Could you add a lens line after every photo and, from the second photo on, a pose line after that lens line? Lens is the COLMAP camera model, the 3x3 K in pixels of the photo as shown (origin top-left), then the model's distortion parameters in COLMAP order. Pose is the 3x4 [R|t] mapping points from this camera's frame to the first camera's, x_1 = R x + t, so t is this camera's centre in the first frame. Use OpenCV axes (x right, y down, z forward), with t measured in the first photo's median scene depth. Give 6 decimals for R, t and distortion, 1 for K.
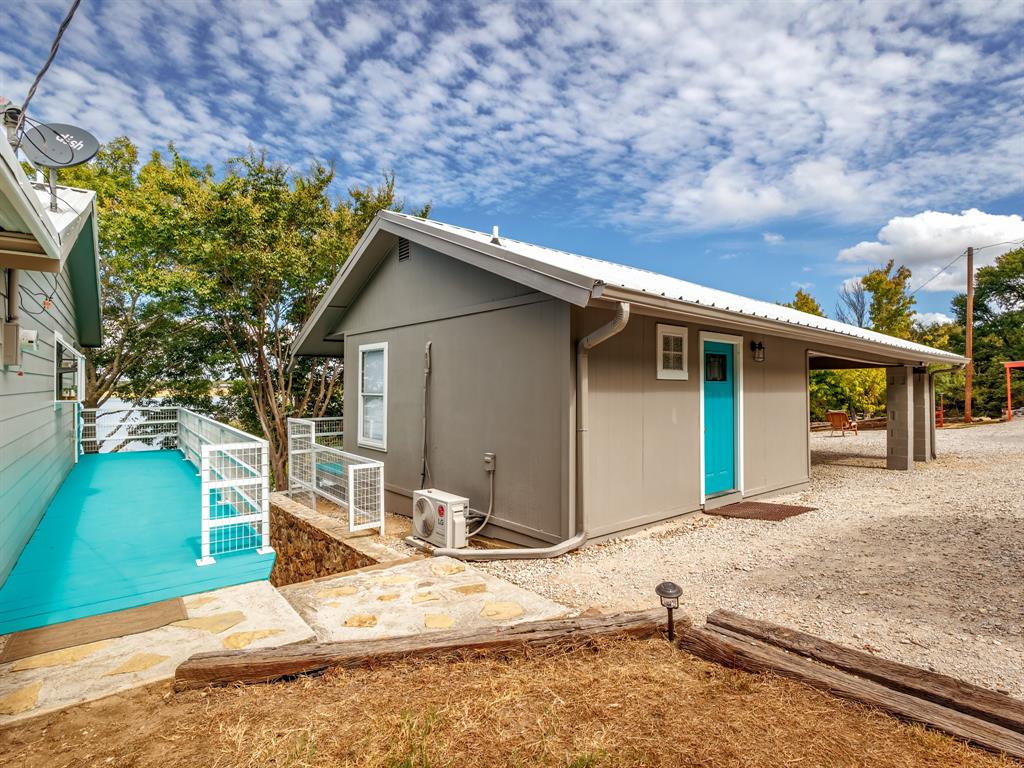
lens RADIAL K [[526.5, 0, 512.1], [0, 526.5, 383.1], [0, 0, 1]] dist [0.004748, -0.000256]
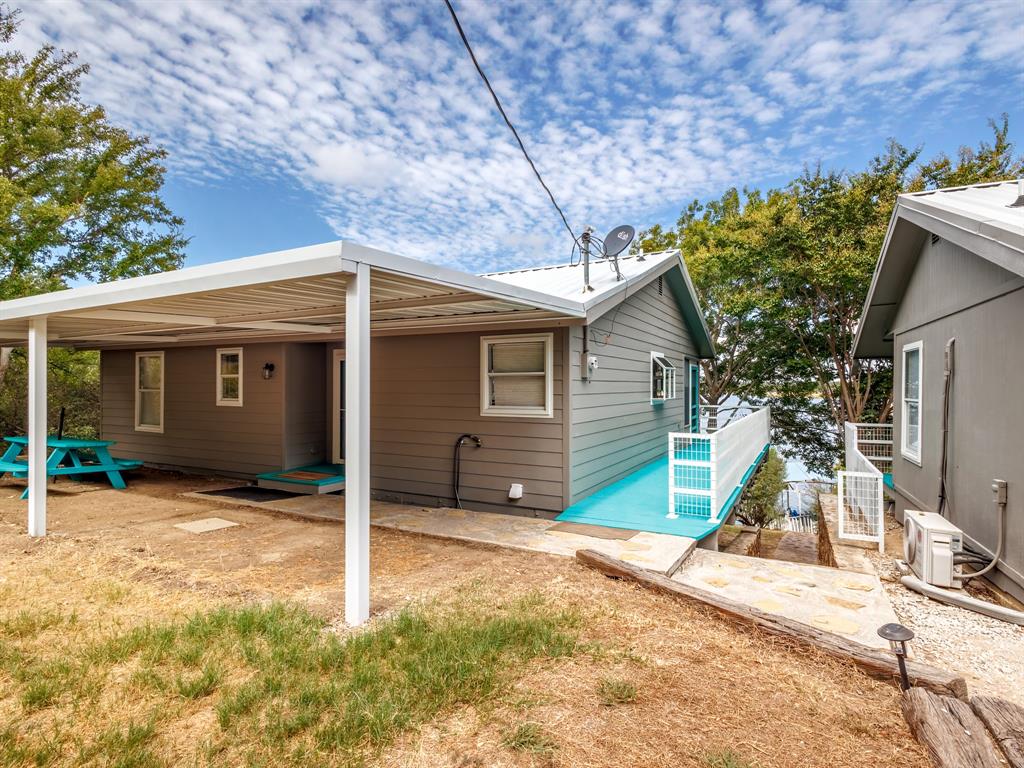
lens RADIAL K [[526.5, 0, 512.2], [0, 526.5, 385.2], [0, 0, 1]] dist [0.004748, -0.000256]
pose [[0.414171, 0.001280, -0.910198, 0.506198], [-0.000601, 0.999999, 0.001132, -0.008898], [0.910199, 0.000078, 0.414172, 0.041711]]
